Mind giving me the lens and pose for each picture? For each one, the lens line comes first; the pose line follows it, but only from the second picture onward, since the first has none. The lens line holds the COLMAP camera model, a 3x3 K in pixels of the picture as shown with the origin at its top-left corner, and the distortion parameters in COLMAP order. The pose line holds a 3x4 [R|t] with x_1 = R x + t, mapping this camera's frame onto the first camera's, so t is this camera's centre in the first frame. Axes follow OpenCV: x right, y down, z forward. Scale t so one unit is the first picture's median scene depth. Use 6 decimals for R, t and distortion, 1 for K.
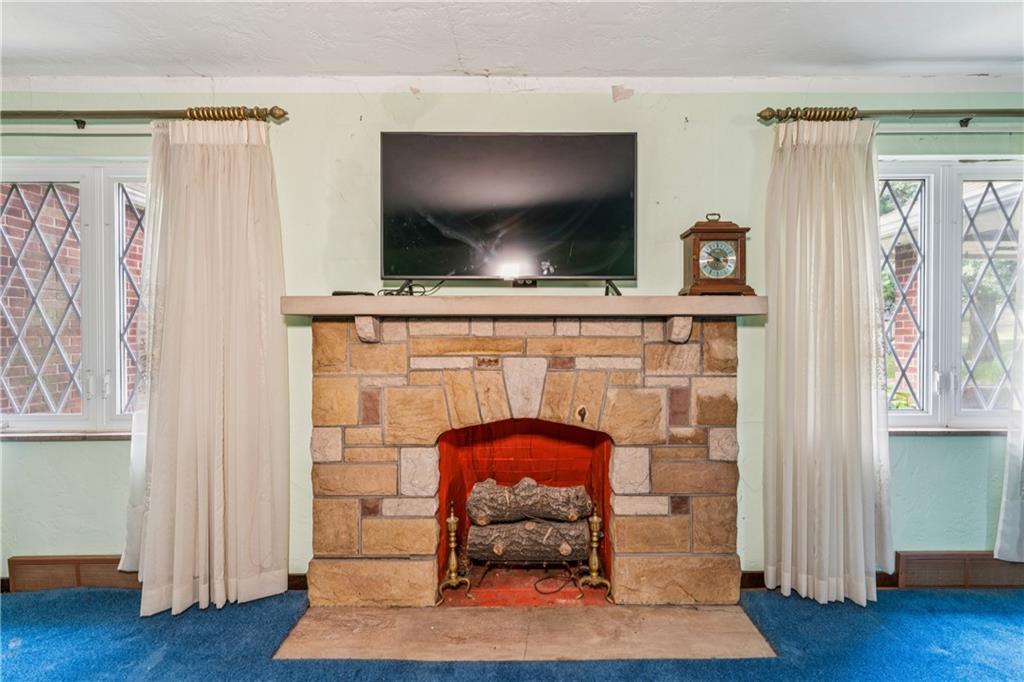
lens RADIAL K [[464.0, 0, 512.0], [0, 464.0, 341.0], [0, 0, 1]] dist [-0.001329, -0.000216]
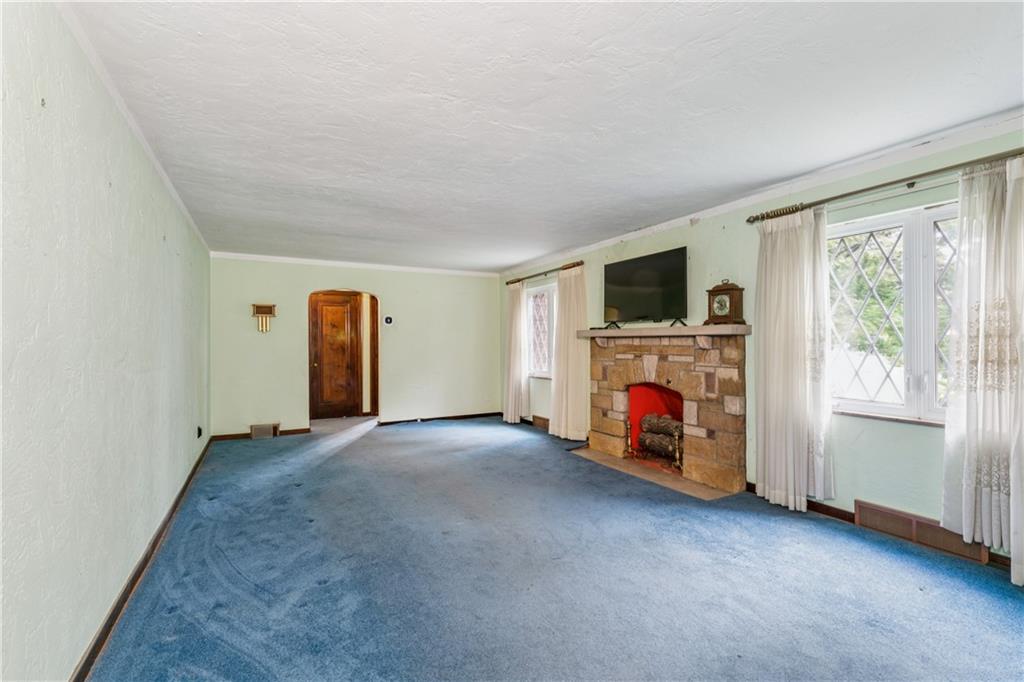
lens RADIAL K [[468.2, 0, 512.0], [0, 468.2, 341.0], [0, 0, 1]] dist [-0.000818, -0.000101]
pose [[0.467601, -0.003577, -0.883932, 1.688577], [-0.004132, 0.999972, -0.006232, -0.013945], [0.883930, 0.006567, 0.467573, -0.624962]]
